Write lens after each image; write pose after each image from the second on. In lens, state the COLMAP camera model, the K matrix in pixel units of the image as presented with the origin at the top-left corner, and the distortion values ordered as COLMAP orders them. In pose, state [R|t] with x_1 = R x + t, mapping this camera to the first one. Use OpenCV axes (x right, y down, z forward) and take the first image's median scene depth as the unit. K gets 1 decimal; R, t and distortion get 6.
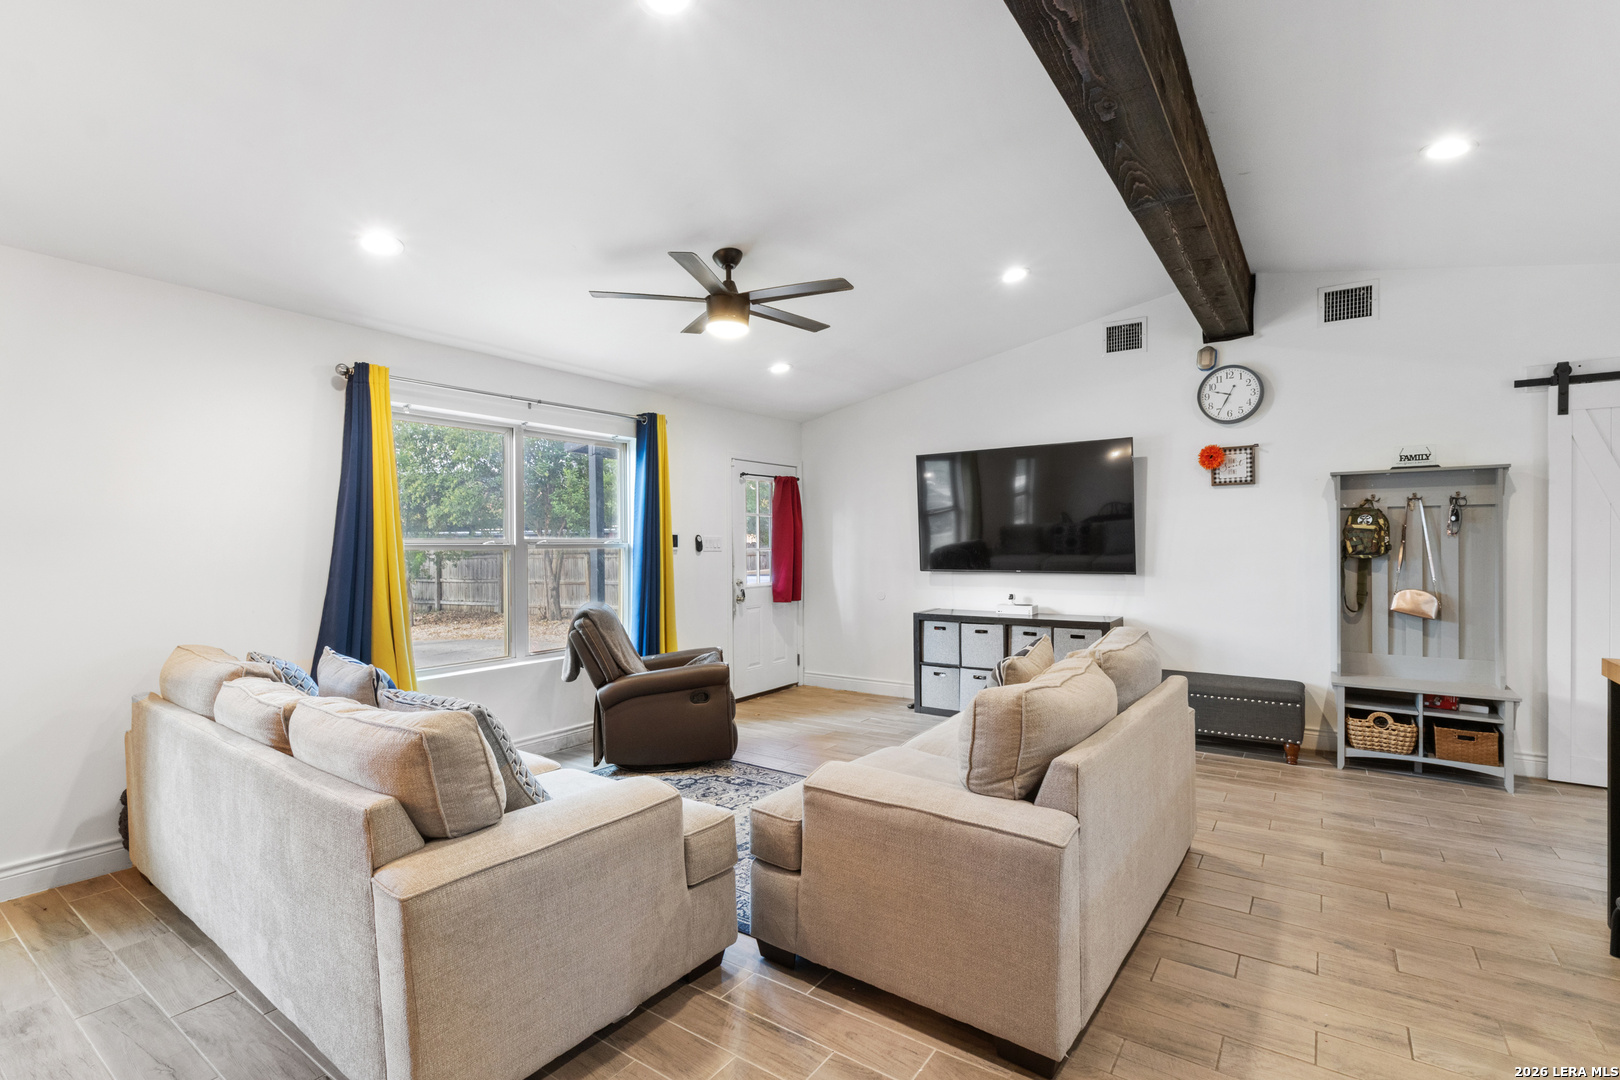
lens RADIAL K [[726.6, 0, 821.5], [0, 726.6, 537.7], [0, 0, 1]] dist [-0.001899, 0.000552]
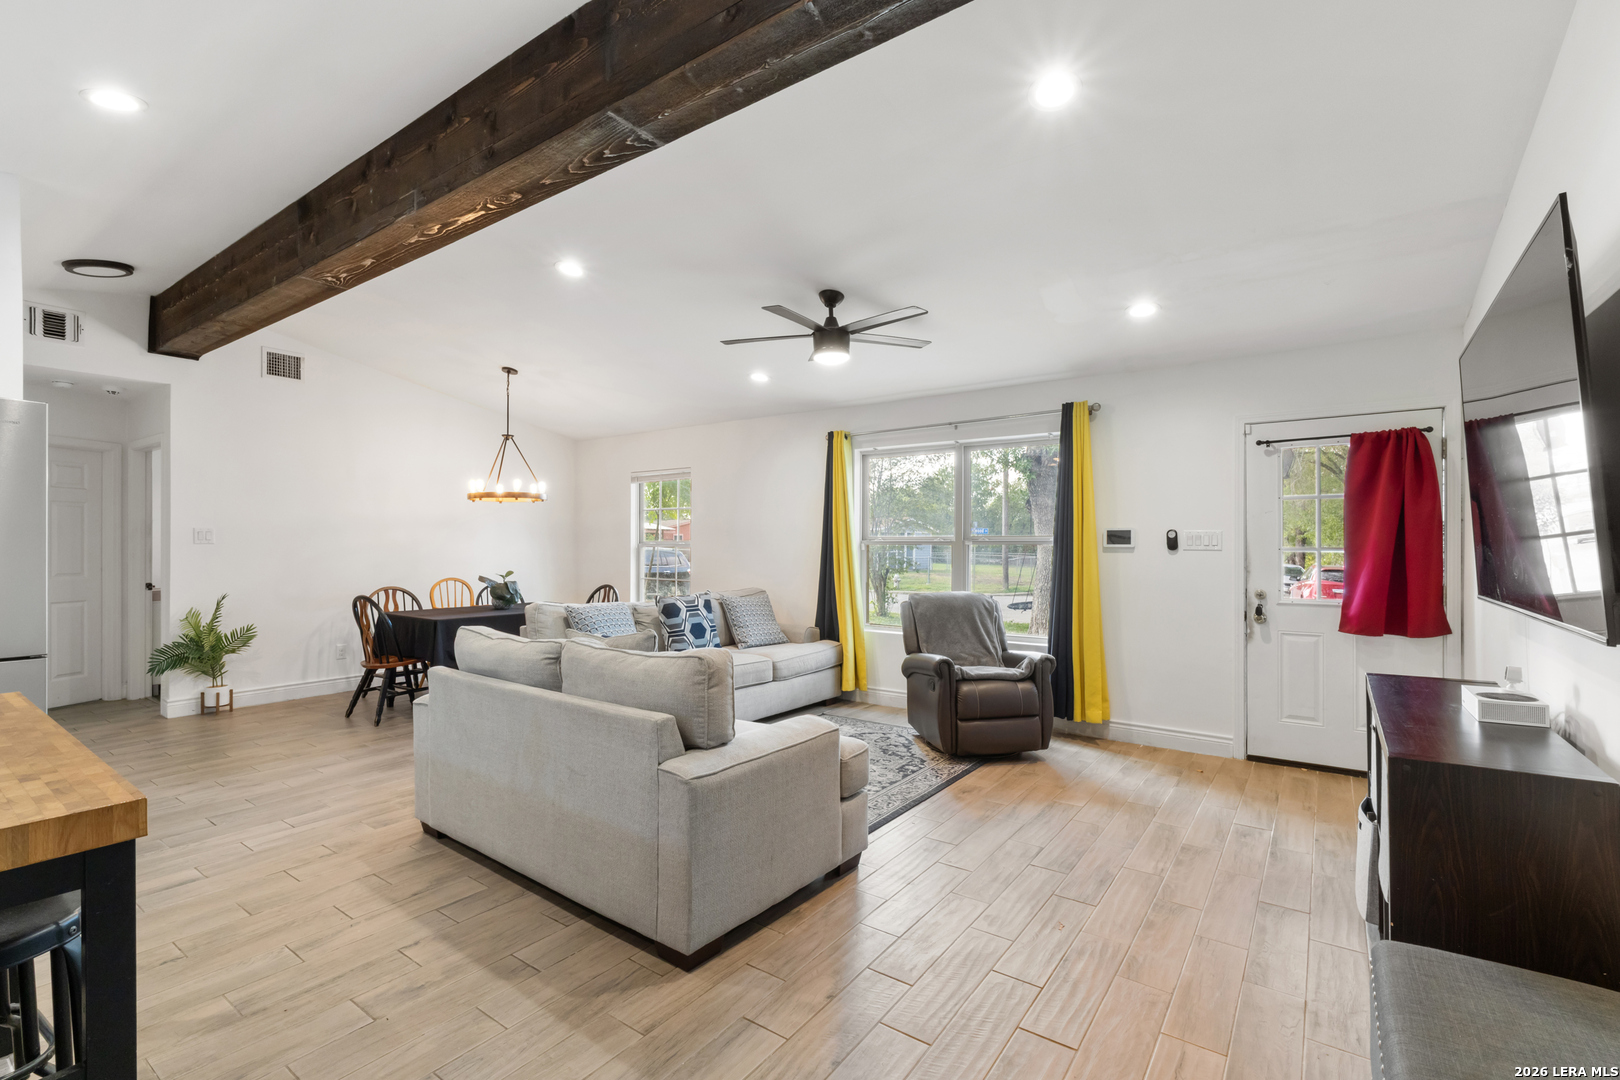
lens RADIAL K [[726.6, 0, 811.9], [0, 726.6, 542.7], [0, 0, 1]] dist [-0.001899, 0.000552]
pose [[-0.012903, 0.003118, -0.999912, 1.354615], [0.008026, 0.999963, 0.003015, 0.010147], [0.999885, -0.007986, -0.012927, 1.270396]]
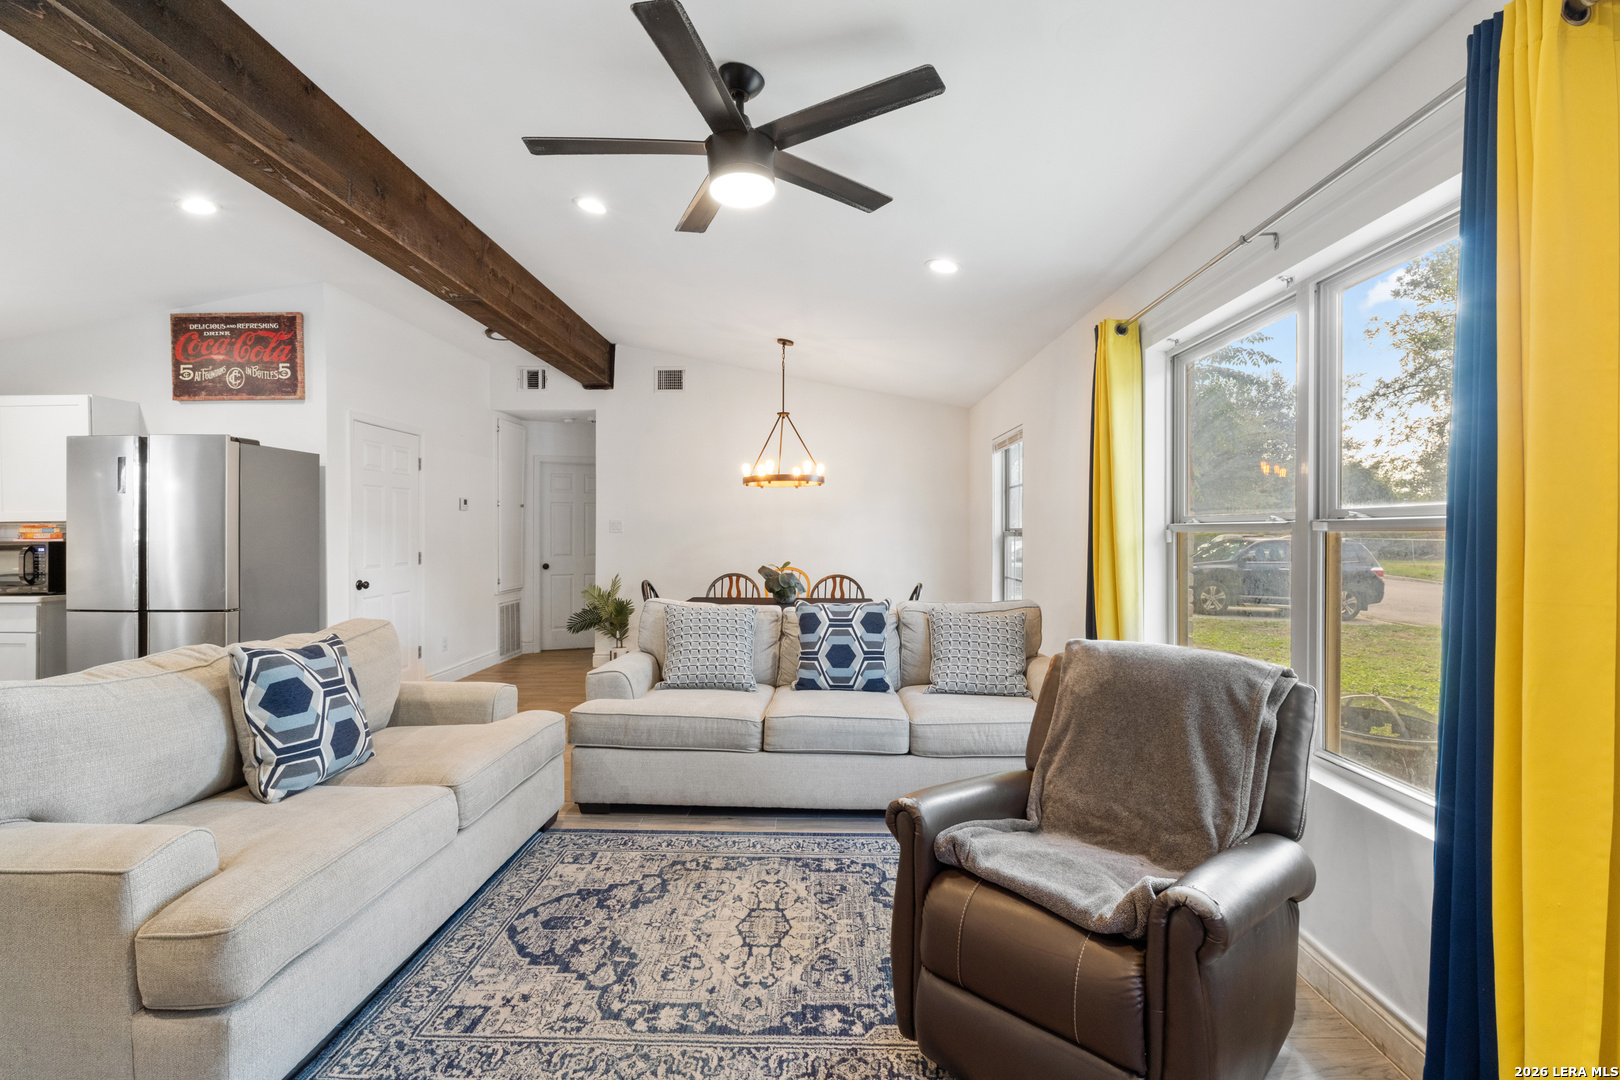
lens RADIAL K [[726.6, 0, 819.5], [0, 726.6, 532.2], [0, 0, 1]] dist [-0.001899, 0.000552]
pose [[-0.827120, 0.002838, -0.562019, 0.229779], [0.008089, 0.999944, -0.006855, 0.027013], [0.561967, -0.010216, -0.827096, 2.025976]]
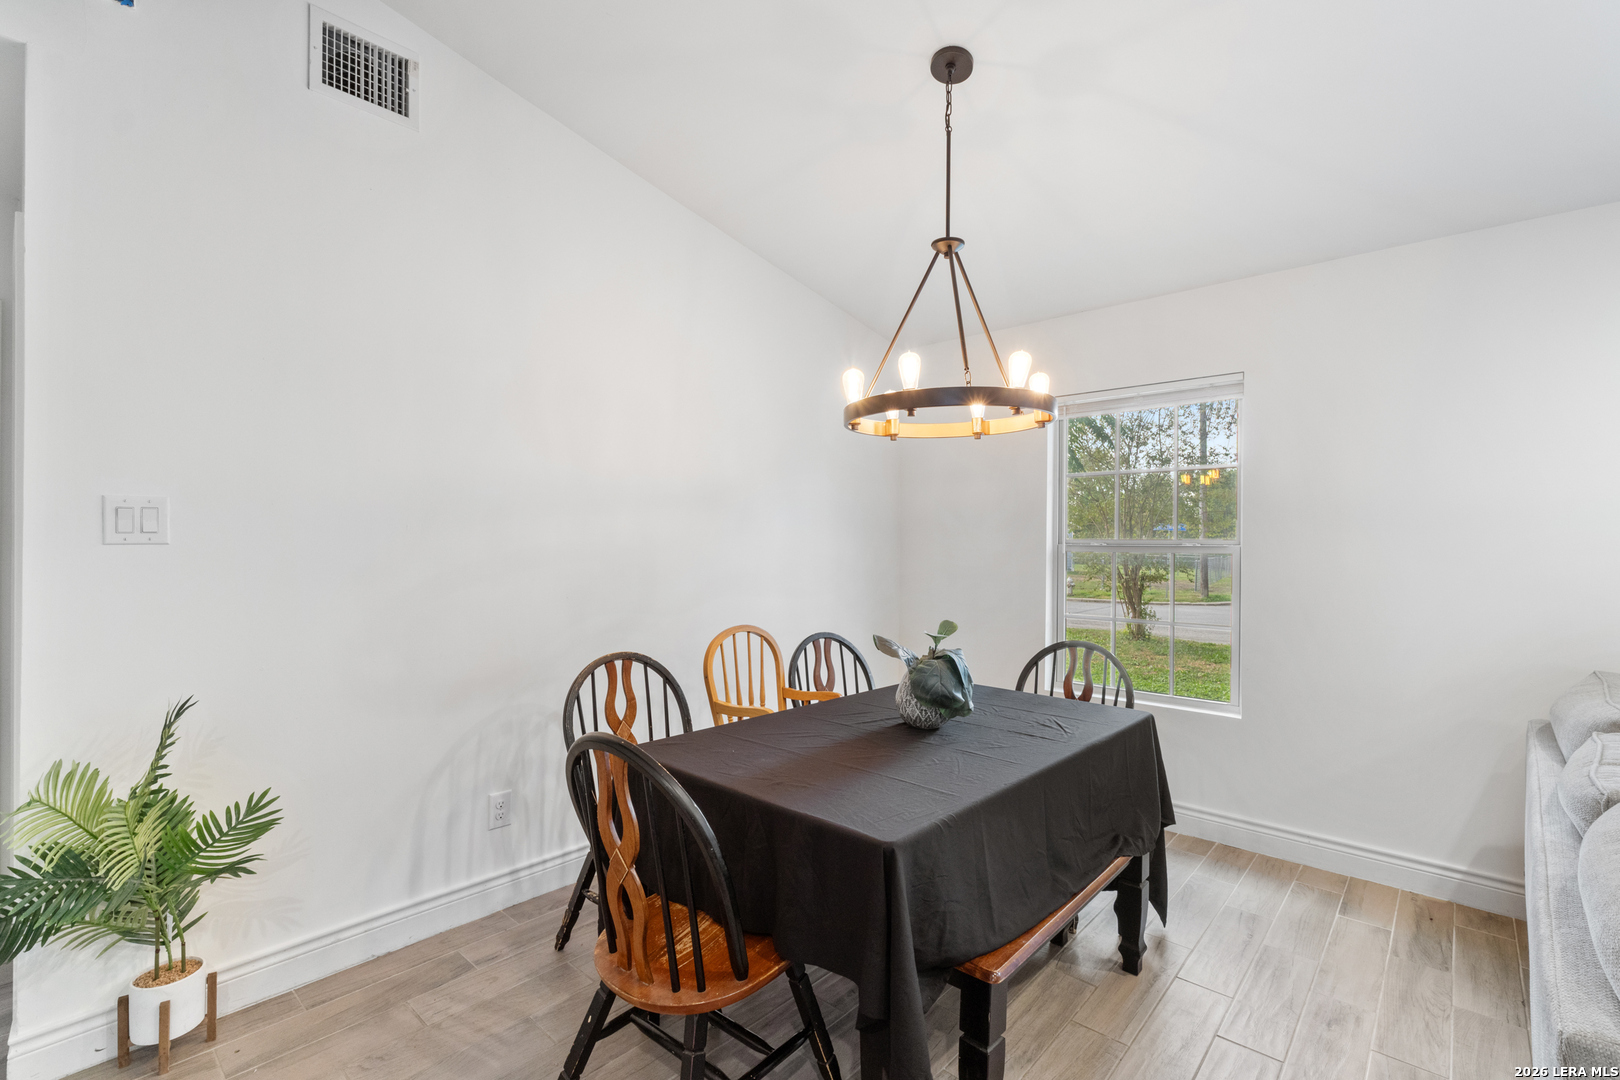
lens RADIAL K [[726.6, 0, 811.8], [0, 726.6, 539.3], [0, 0, 1]] dist [-0.001899, 0.000552]
pose [[-0.128450, 0.001812, -0.991714, -0.012118], [0.004967, 0.999987, 0.001183, 0.003844], [0.991704, -0.004774, -0.128457, 0.294715]]
